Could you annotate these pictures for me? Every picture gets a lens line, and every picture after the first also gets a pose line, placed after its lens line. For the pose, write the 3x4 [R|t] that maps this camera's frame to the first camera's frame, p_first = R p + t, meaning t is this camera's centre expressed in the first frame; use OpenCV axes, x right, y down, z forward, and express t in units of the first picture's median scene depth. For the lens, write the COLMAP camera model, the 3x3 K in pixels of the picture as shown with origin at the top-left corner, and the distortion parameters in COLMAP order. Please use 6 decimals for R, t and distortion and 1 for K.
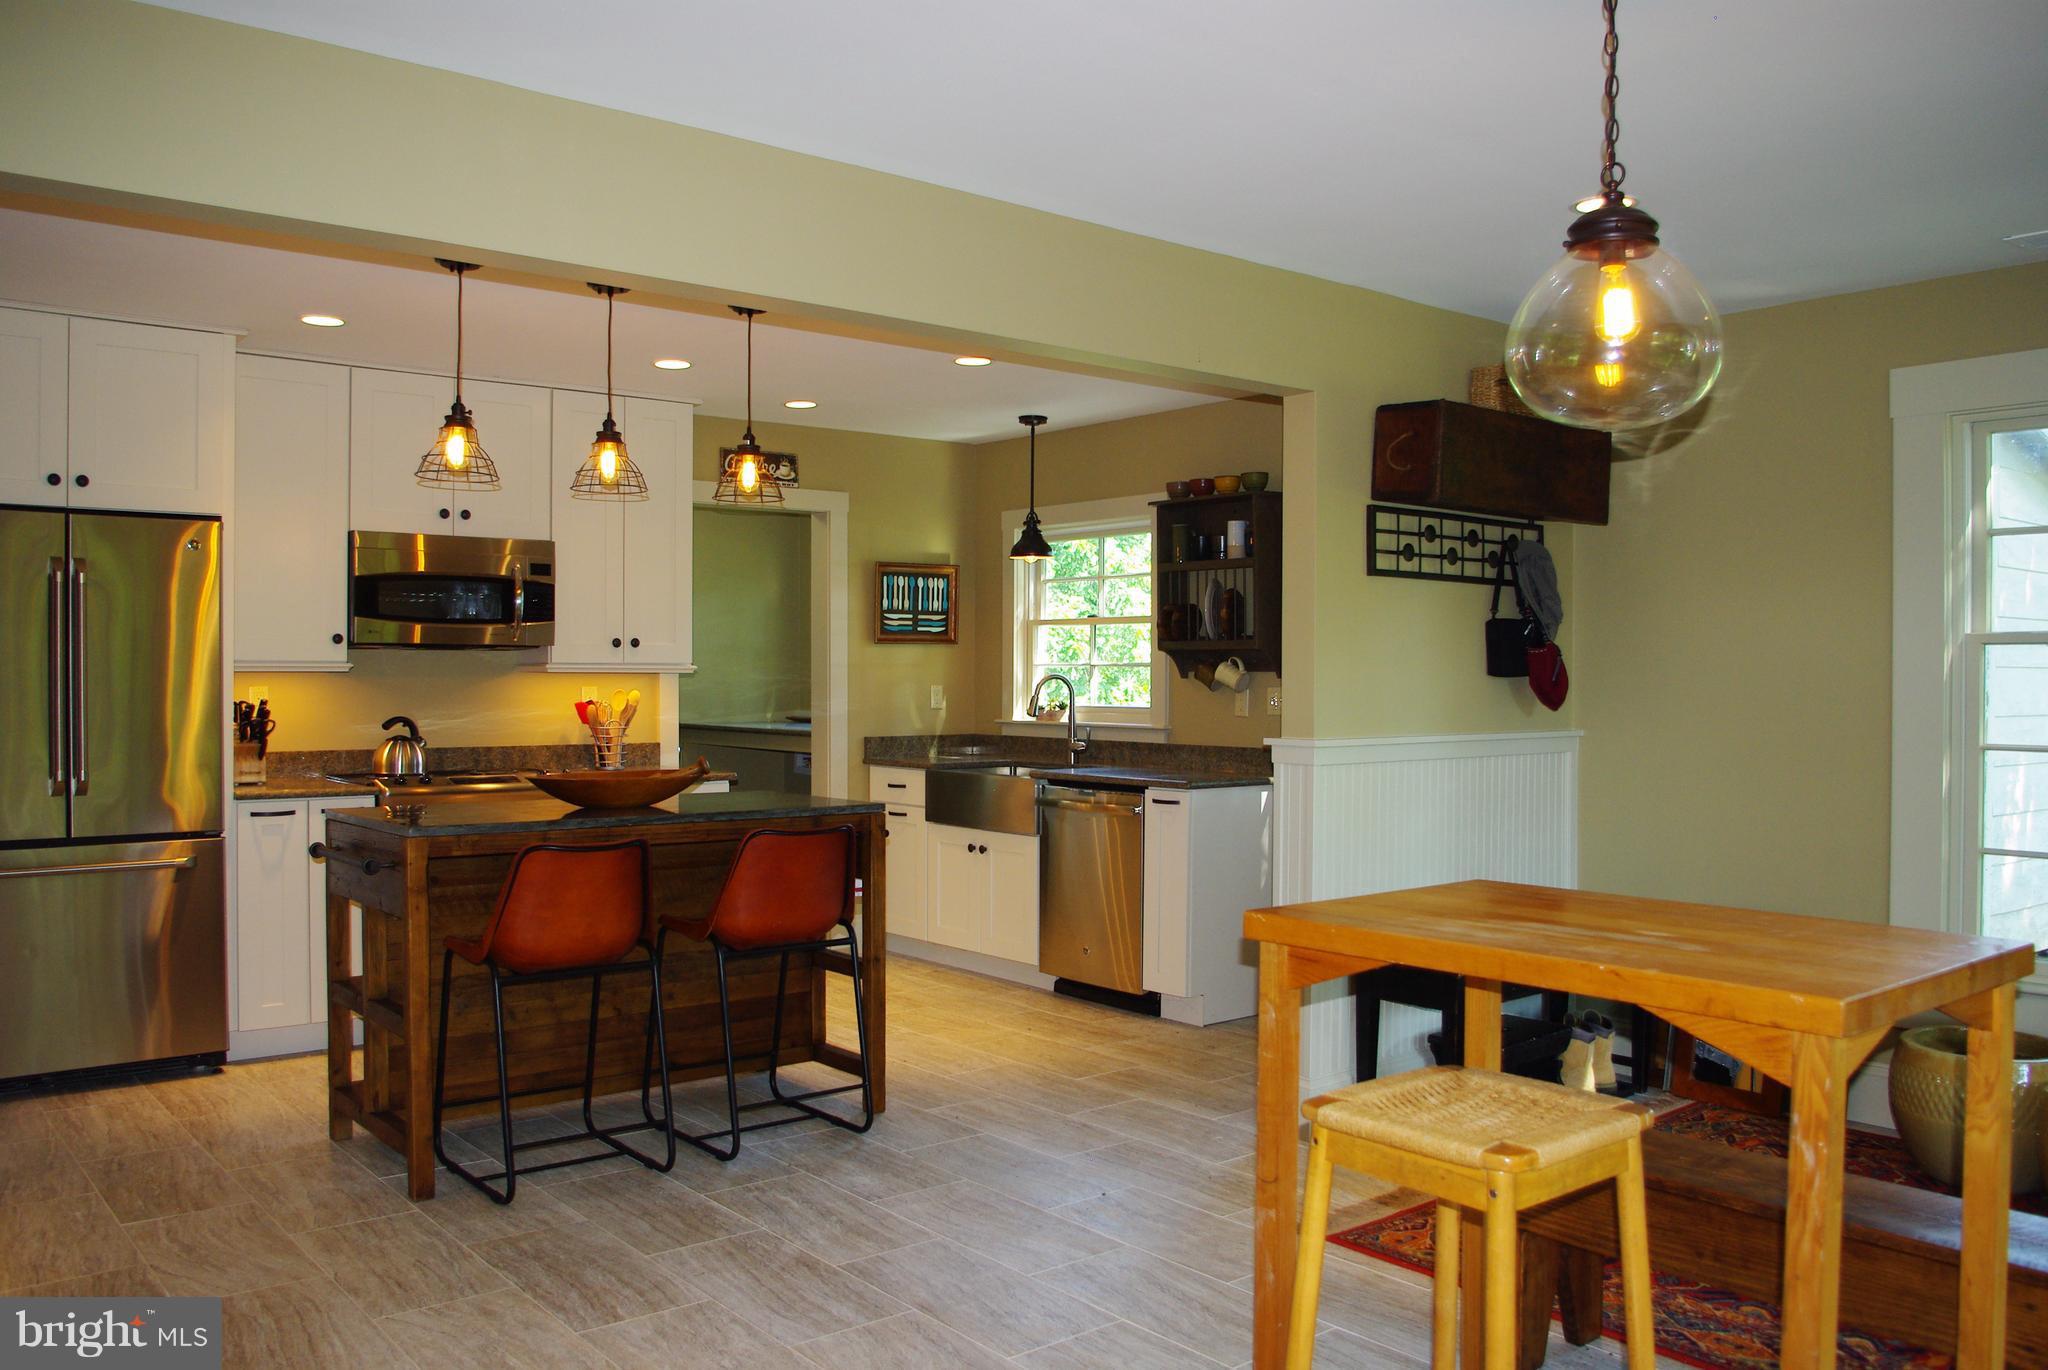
lens RADIAL K [[1597.9, 0, 1013.5], [0, 1597.9, 690.4], [0, 0, 1]] dist [-0.088757, 0.036417]
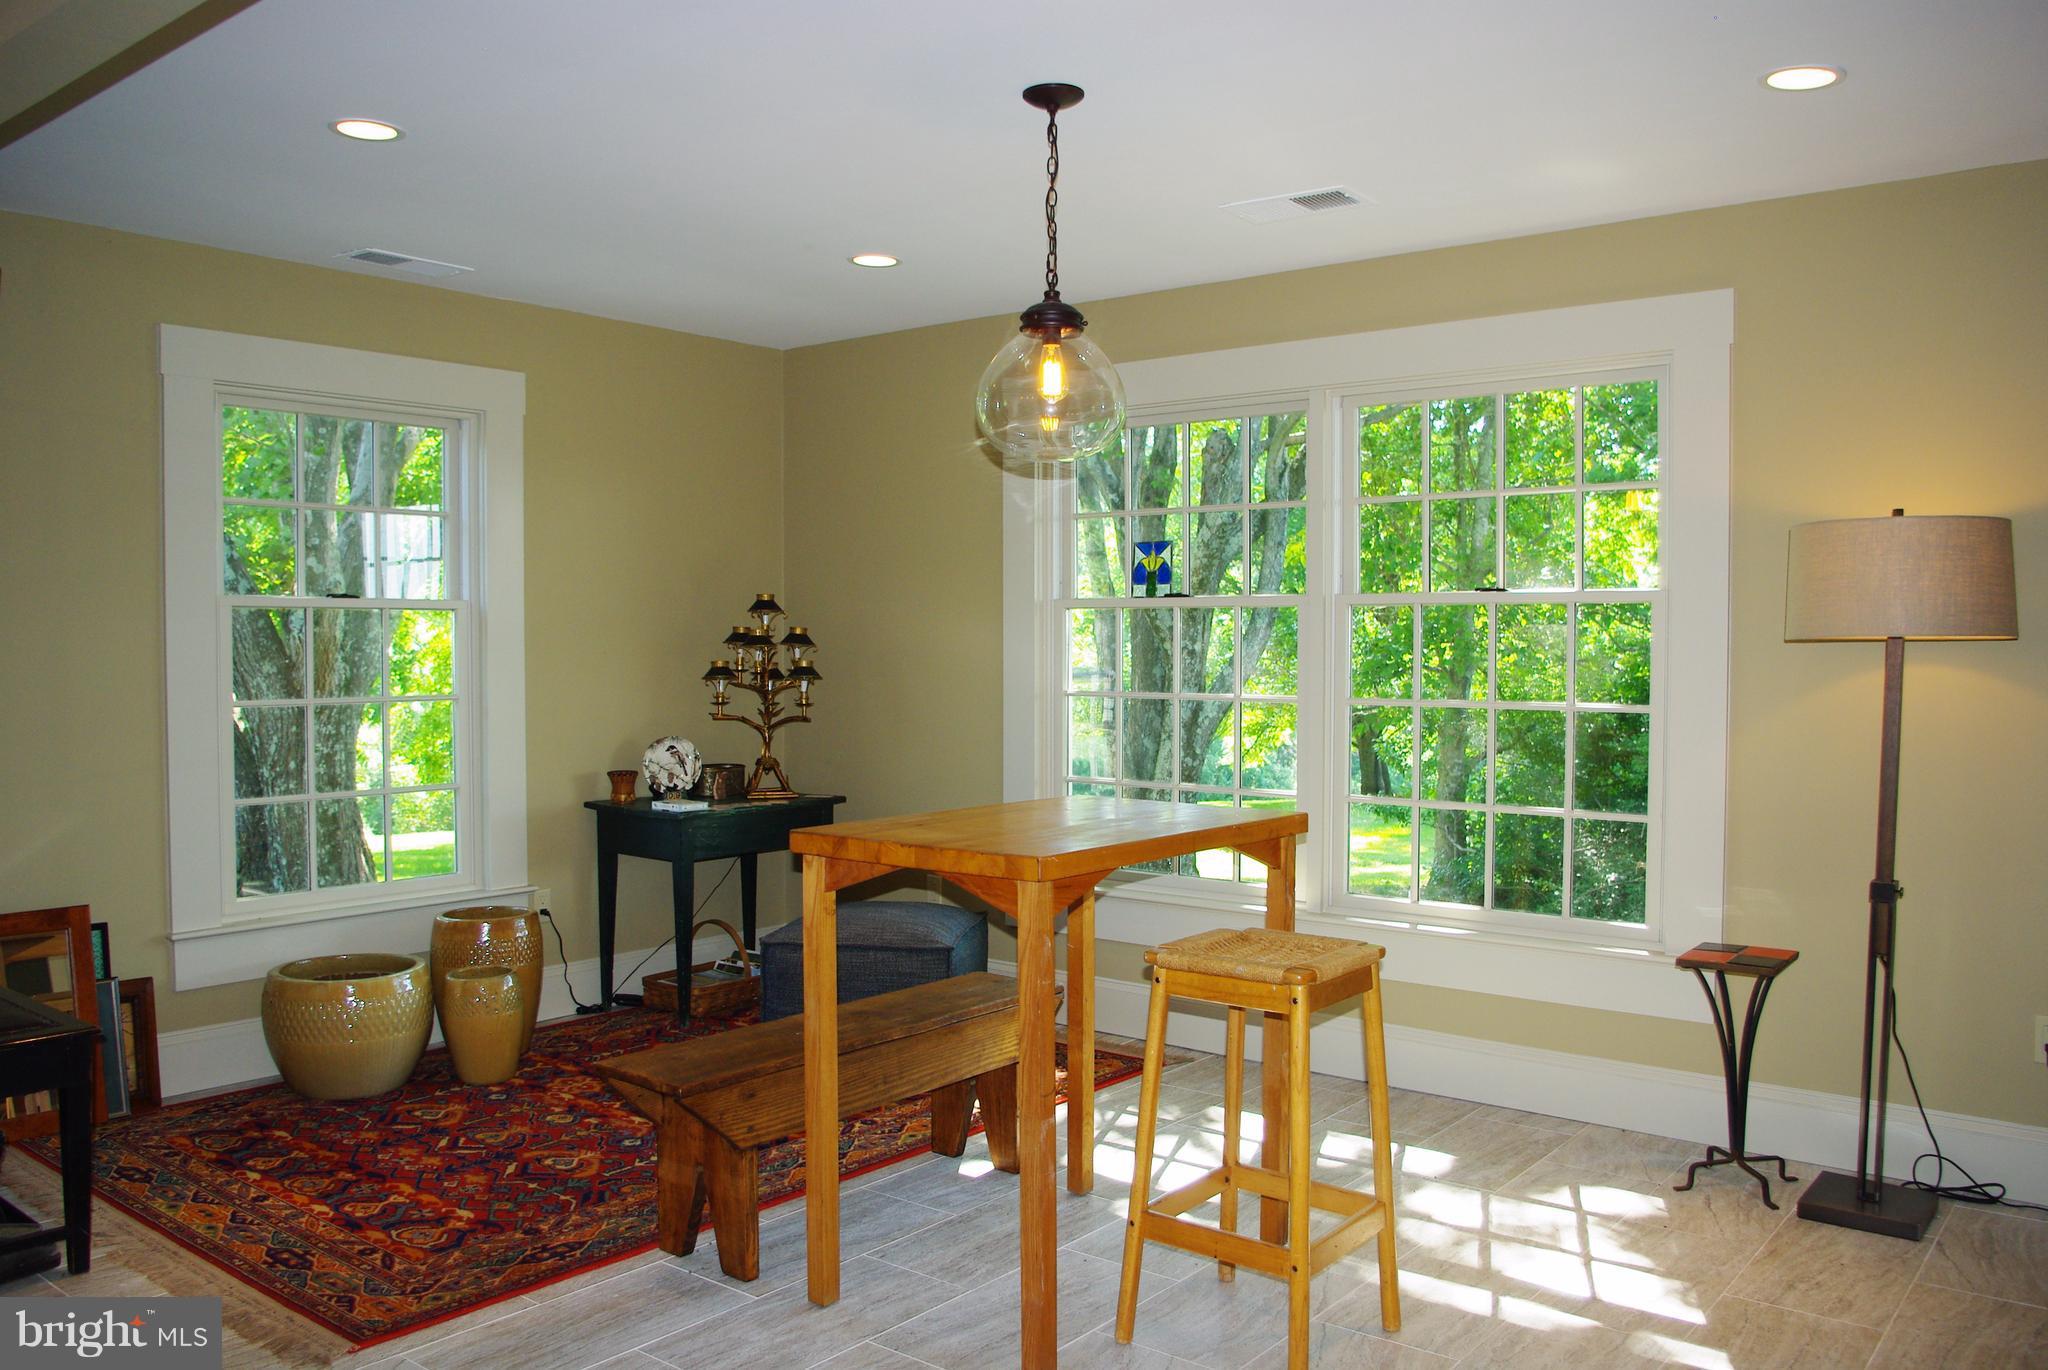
lens RADIAL K [[1597.9, 0, 1013.5], [0, 1597.9, 690.4], [0, 0, 1]] dist [-0.088757, 0.036417]
pose [[-0.206984, -0.034837, 0.977724, -0.356857], [0.006194, 0.999299, 0.036917, -0.005727], [-0.978325, 0.013697, -0.206624, 0.468907]]
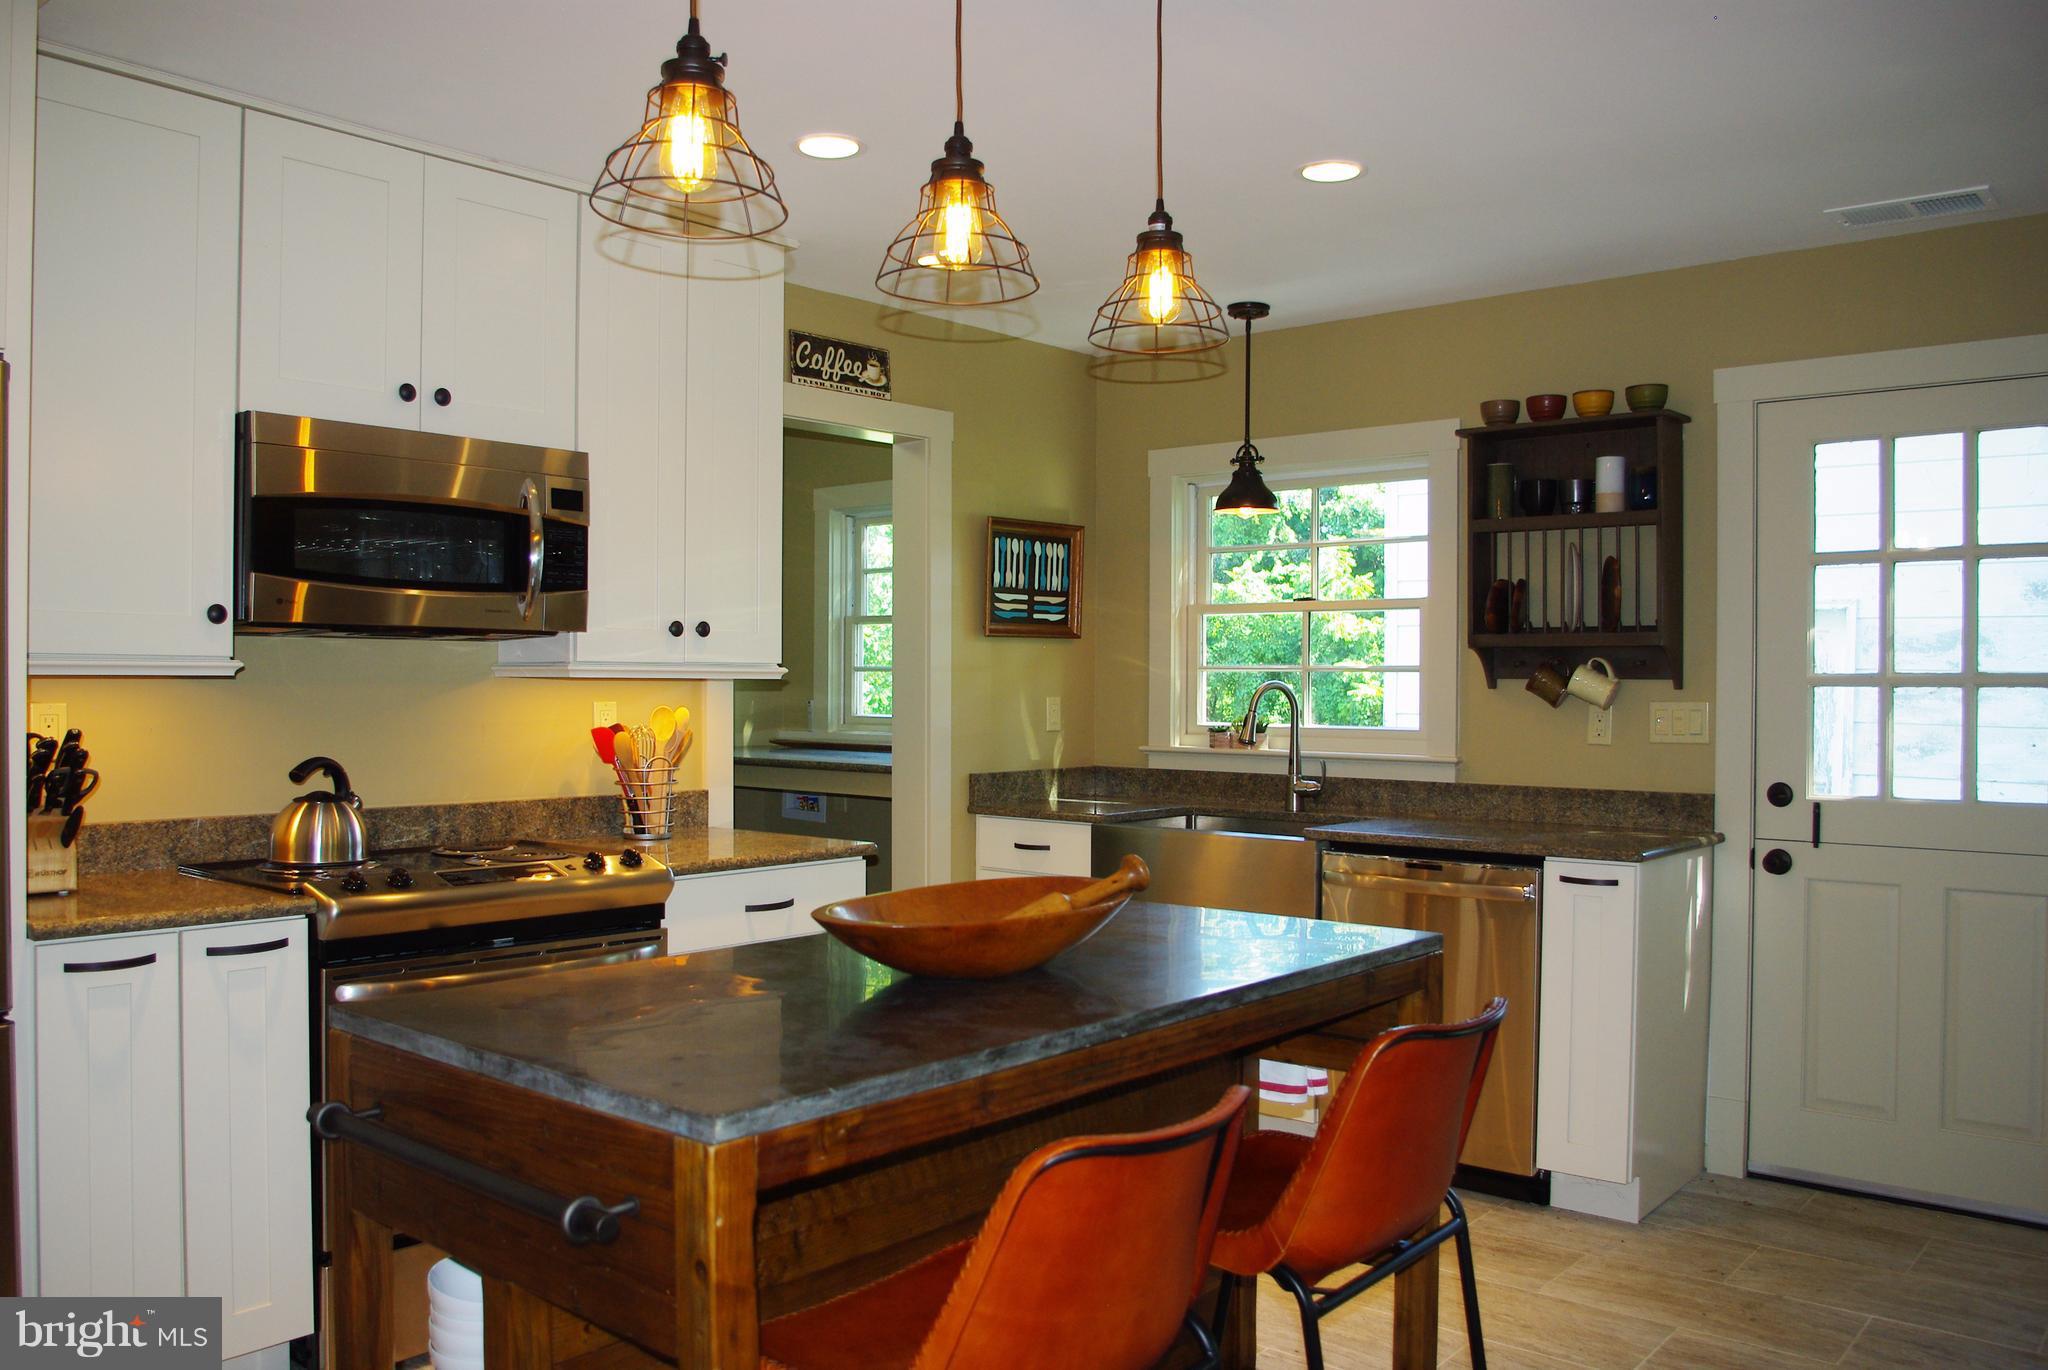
lens RADIAL K [[1597.9, 0, 1013.5], [0, 1597.9, 690.4], [0, 0, 1]] dist [-0.088757, 0.036417]
pose [[0.984190, 0.000701, 0.177117, -0.225883], [-0.000037, 0.999993, -0.003749, -0.004367], [-0.177118, 0.003683, 0.984183, 0.379167]]
